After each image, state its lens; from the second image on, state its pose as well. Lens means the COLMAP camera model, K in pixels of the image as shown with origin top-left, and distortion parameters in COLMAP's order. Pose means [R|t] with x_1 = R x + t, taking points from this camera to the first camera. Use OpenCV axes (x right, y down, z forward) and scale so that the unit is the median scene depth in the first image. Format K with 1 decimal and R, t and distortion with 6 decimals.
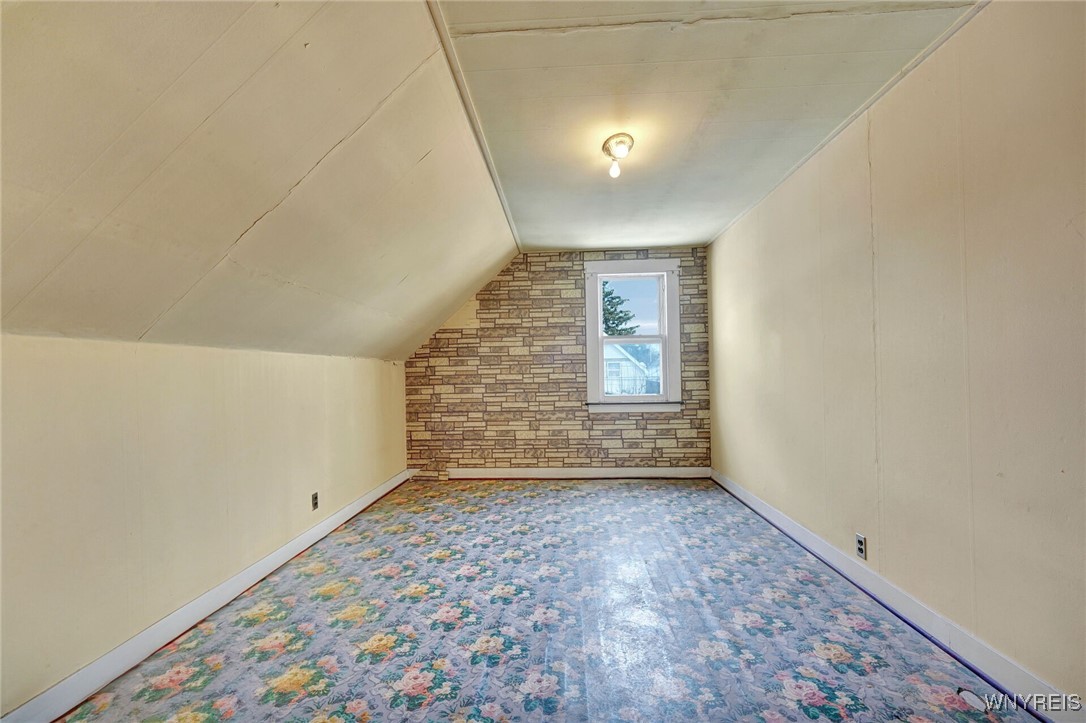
lens RADIAL K [[448.7, 0, 540.4], [0, 448.7, 366.1], [0, 0, 1]] dist [-0.001168, -0.000096]
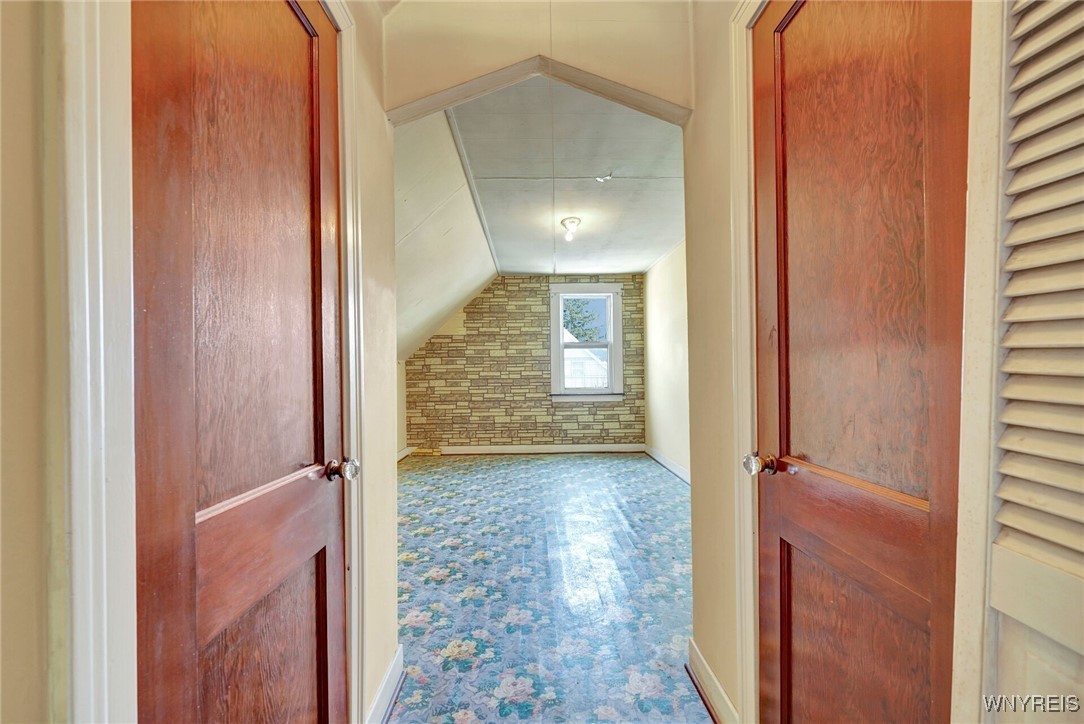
lens RADIAL K [[447.8, 0, 539.4], [0, 447.8, 366.6], [0, 0, 1]] dist [-0.001168, -0.000096]
pose [[0.997328, 0.006104, 0.072803, -0.022249], [-0.006447, 0.999969, 0.004484, -0.002431], [-0.072774, -0.004942, 0.997336, -0.272380]]
